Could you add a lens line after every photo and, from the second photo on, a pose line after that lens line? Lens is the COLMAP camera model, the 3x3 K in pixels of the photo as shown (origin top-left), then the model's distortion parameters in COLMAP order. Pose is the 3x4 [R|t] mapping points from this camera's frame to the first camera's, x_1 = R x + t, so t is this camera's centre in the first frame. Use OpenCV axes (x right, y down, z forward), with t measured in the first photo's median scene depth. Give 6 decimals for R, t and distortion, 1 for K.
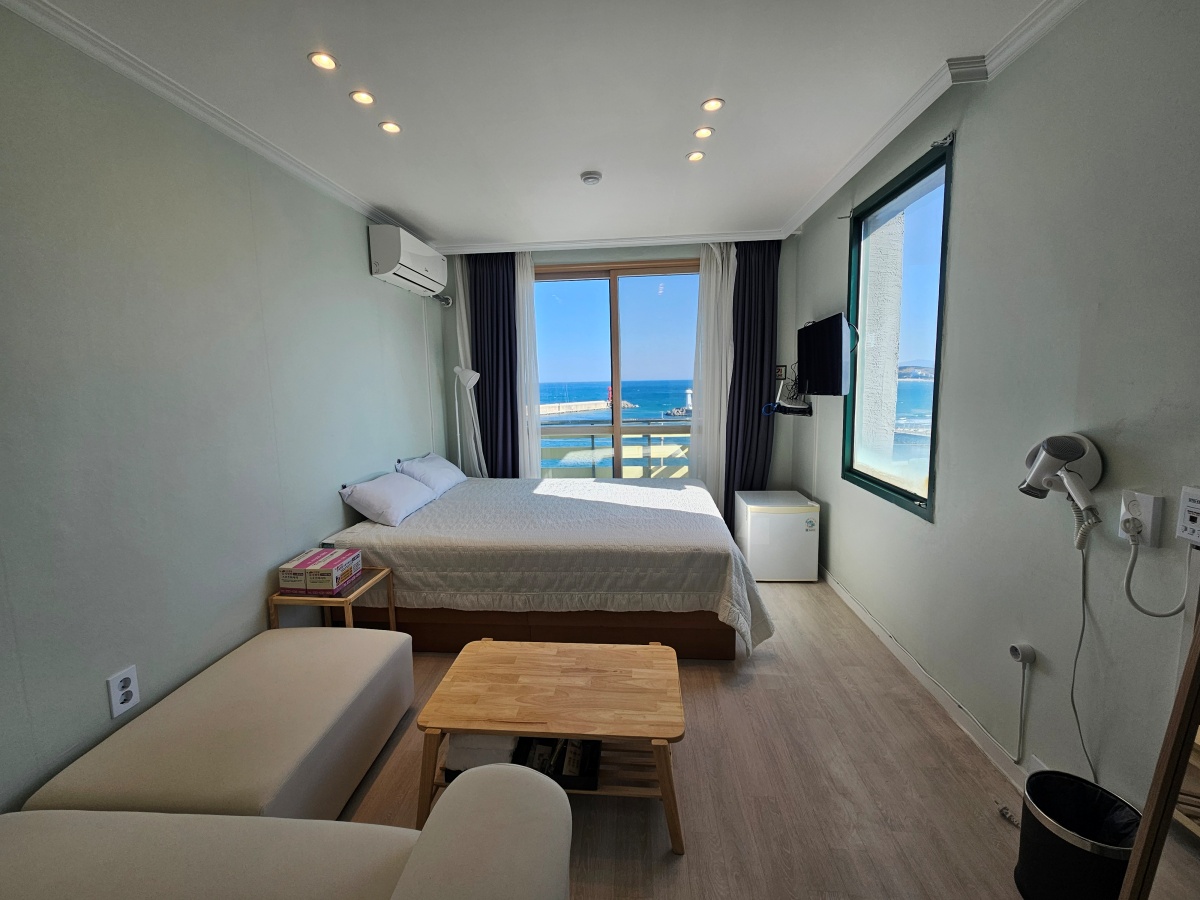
lens RADIAL K [[492.0, 0, 596.2], [0, 492.0, 434.5], [0, 0, 1]] dist [-0.001497, 0.000322]
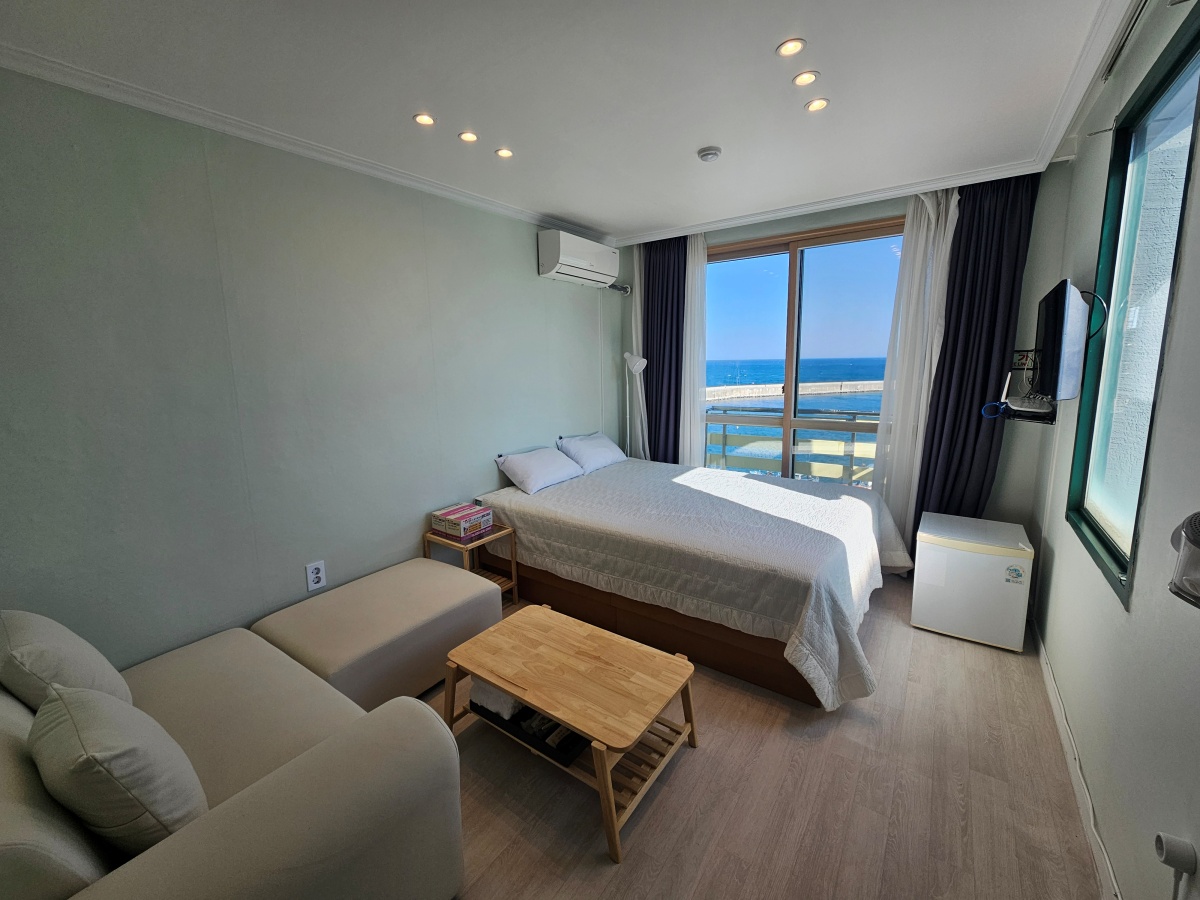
lens RADIAL K [[494.3, 0, 600.9], [0, 494.3, 432.7], [0, 0, 1]] dist [-0.000153, -0.000332]
pose [[0.857653, 0.081256, -0.507768, 0.349586], [-0.057746, 0.996410, 0.061914, -0.045448], [0.510976, -0.023779, 0.859266, 0.085208]]
